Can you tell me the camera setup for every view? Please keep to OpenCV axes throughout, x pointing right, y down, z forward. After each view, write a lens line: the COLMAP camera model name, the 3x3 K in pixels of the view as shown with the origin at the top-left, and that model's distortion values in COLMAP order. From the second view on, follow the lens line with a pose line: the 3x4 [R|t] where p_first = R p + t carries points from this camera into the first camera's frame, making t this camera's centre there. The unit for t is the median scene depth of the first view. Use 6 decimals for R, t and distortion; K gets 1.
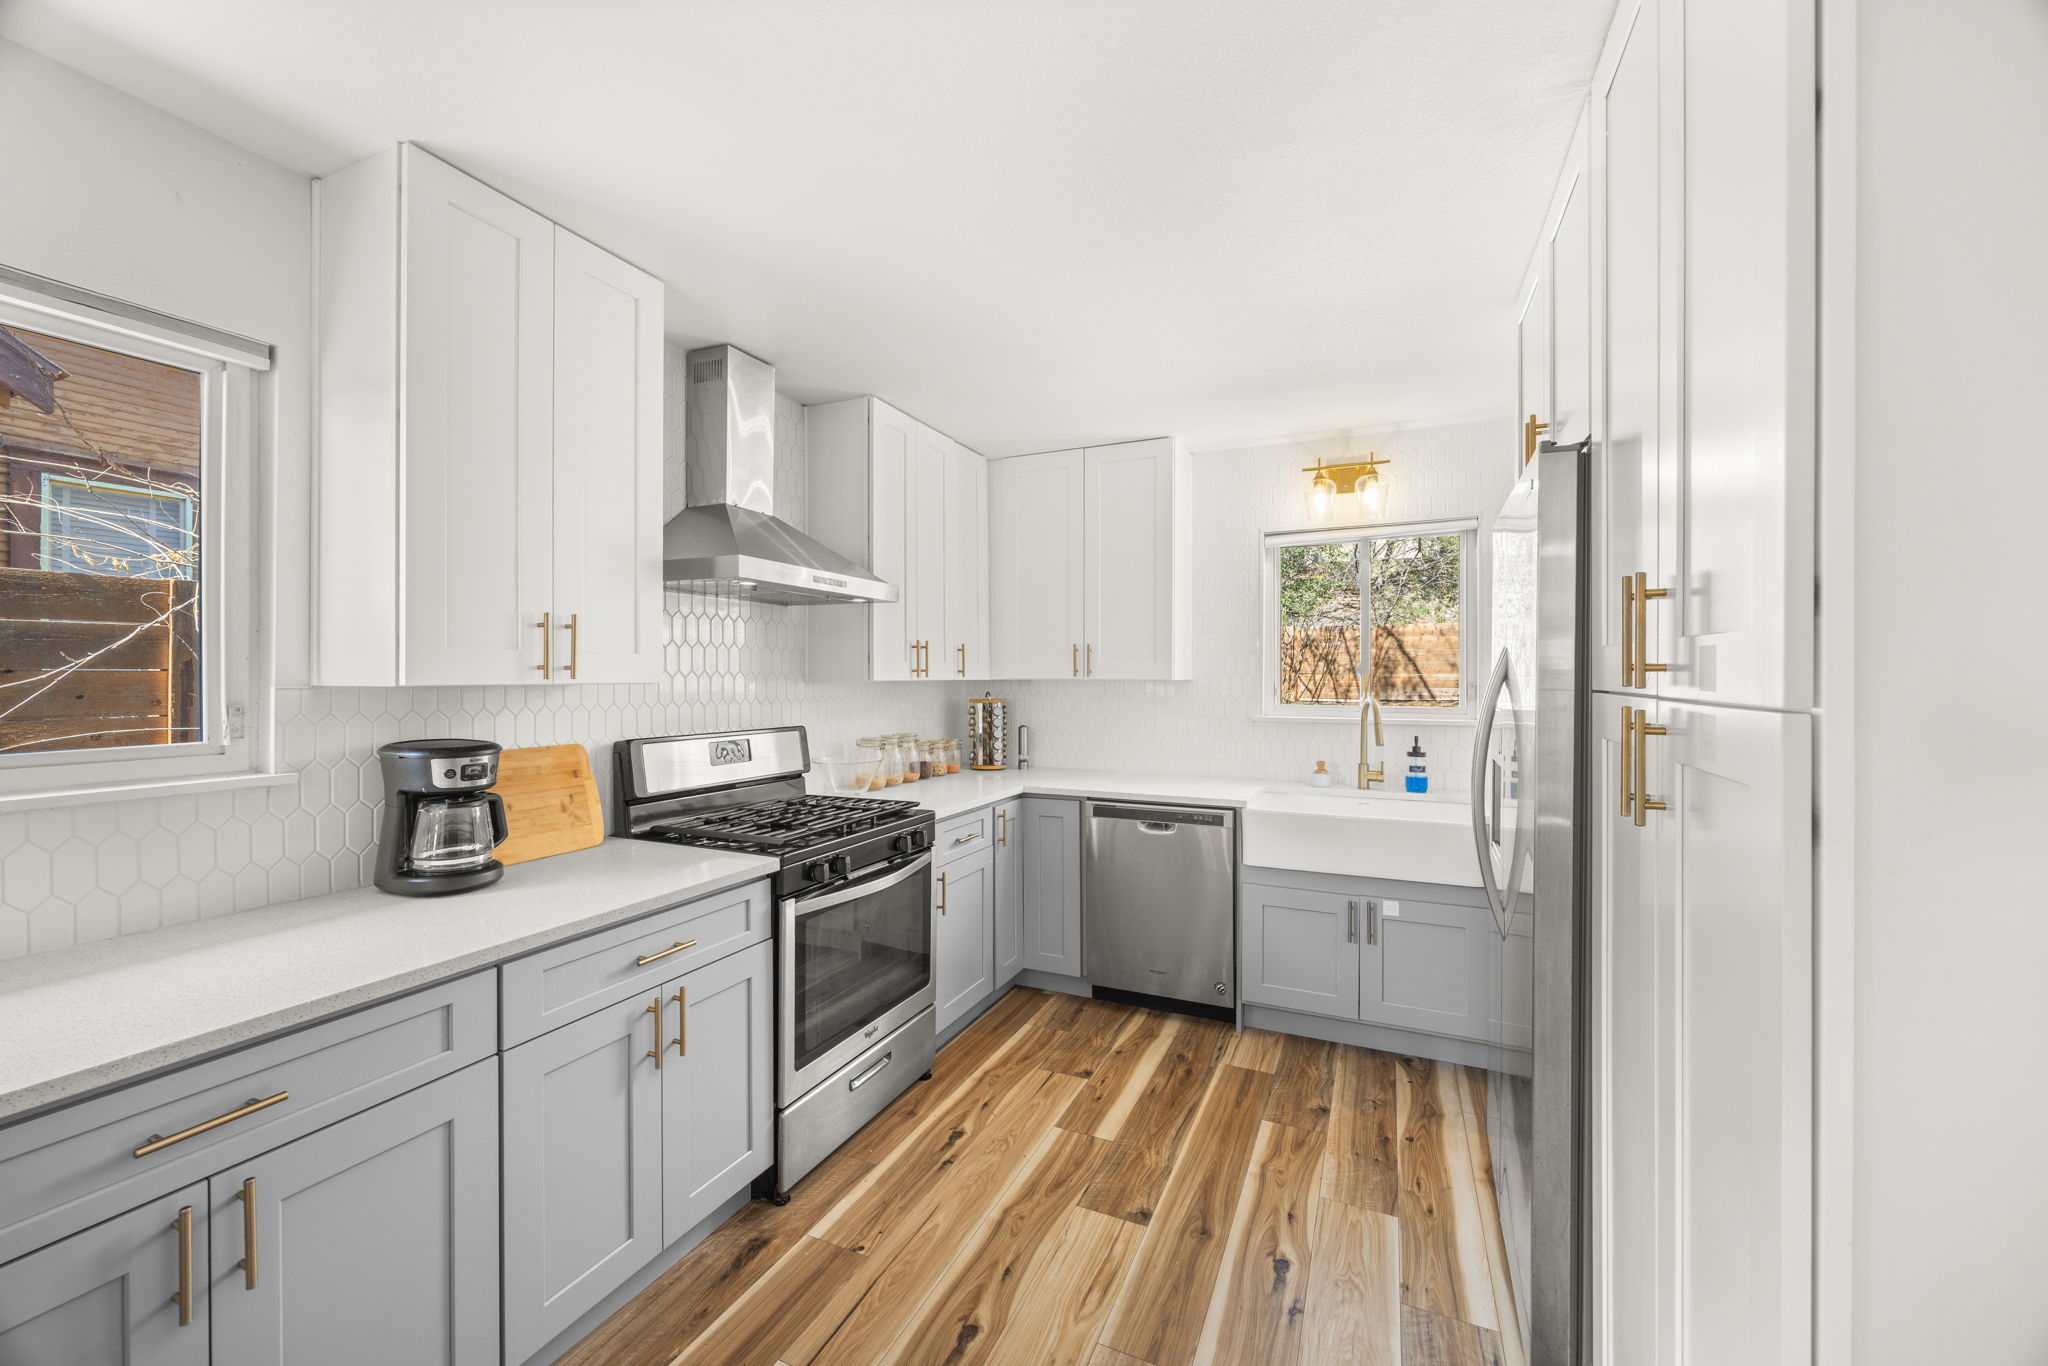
lens RADIAL K [[785.7, 0, 1028.4], [0, 785.7, 667.3], [0, 0, 1]] dist [0.000849, -0.000372]
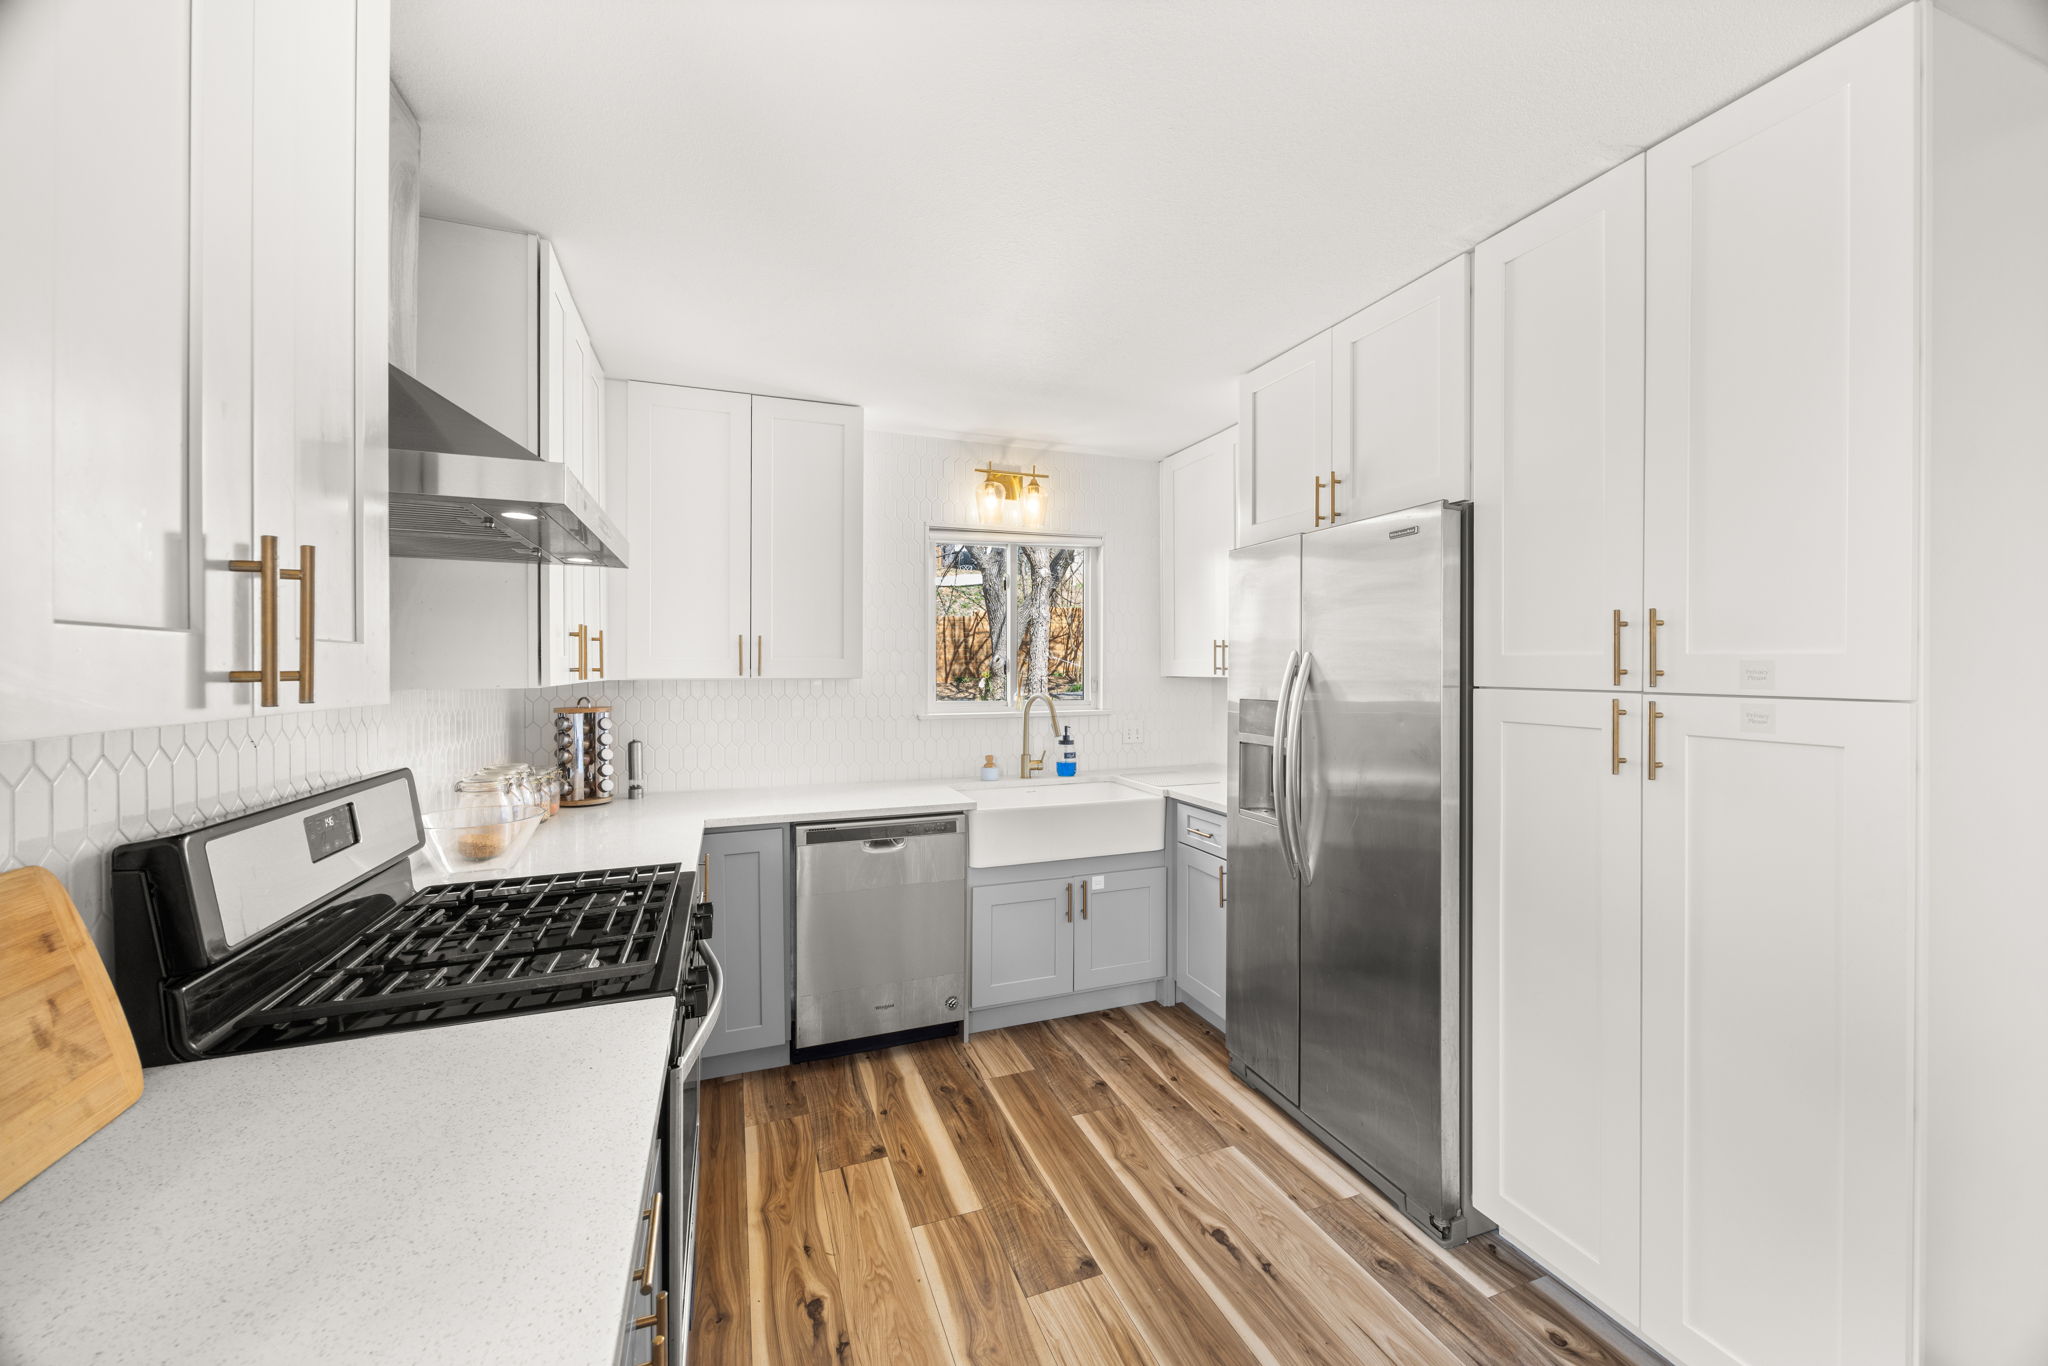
lens RADIAL K [[785.7, 0, 1028.4], [0, 785.7, 667.3], [0, 0, 1]] dist [0.000849, -0.000372]
pose [[0.699874, -0.001282, 0.714265, -0.401454], [-0.005449, 0.999960, 0.007134, -0.005032], [-0.714245, -0.008885, 0.699839, 0.297907]]
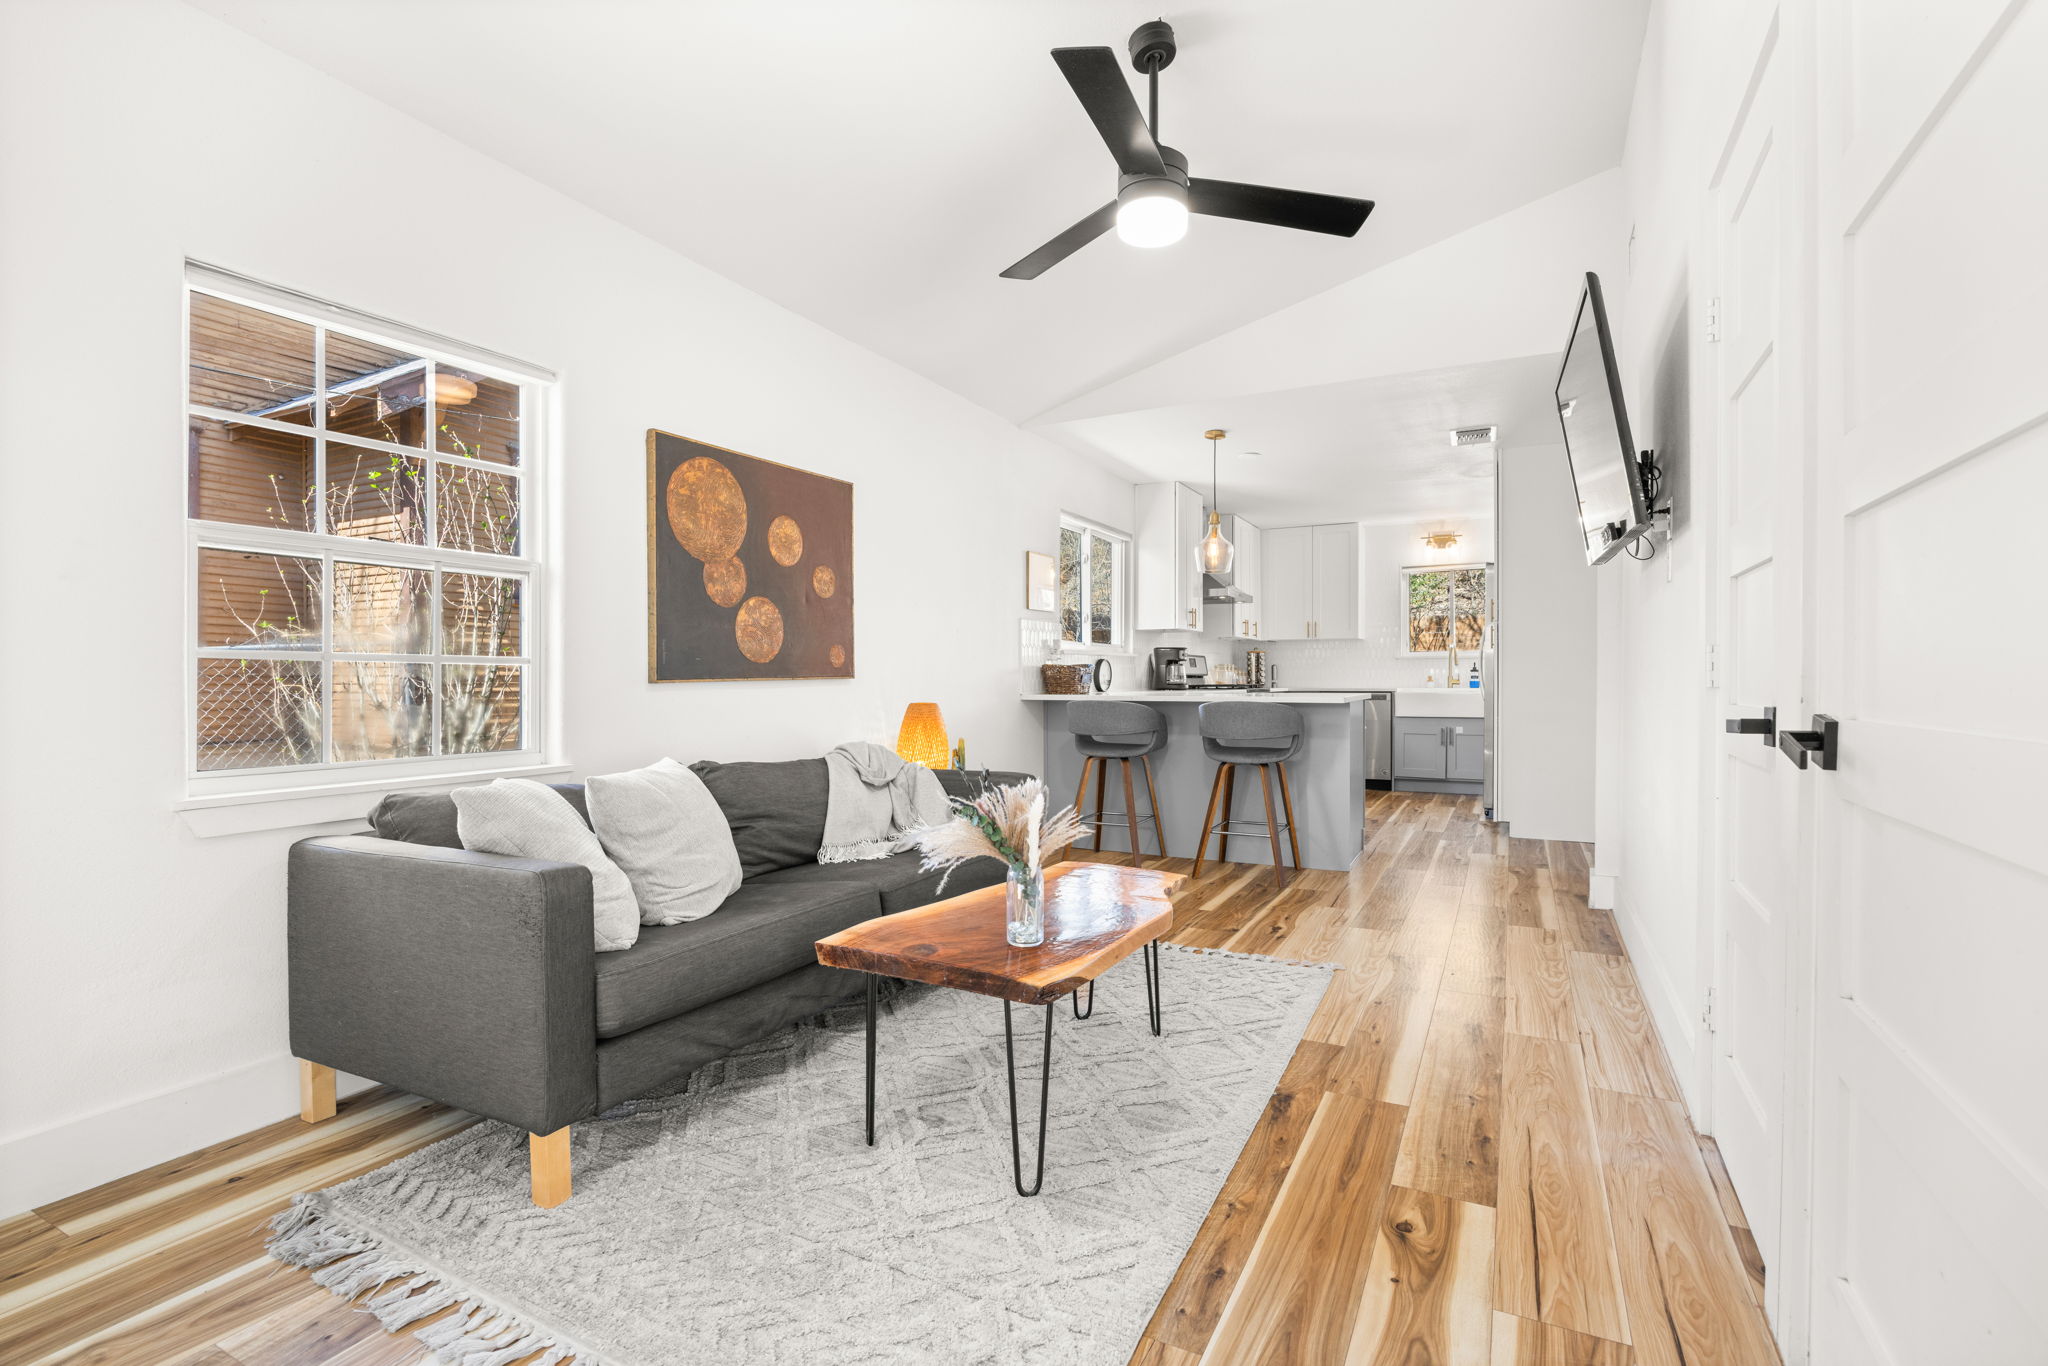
lens RADIAL K [[974.3, 0, 1024.0], [0, 974.3, 683.0], [0, 0, 1]] dist [-0.000936, -0.000216]
pose [[0.999024, -0.004548, -0.043933, -0.740976], [0.005016, 0.999932, 0.010540, 0.128820], [0.043882, -0.010751, 0.998979, -2.044189]]
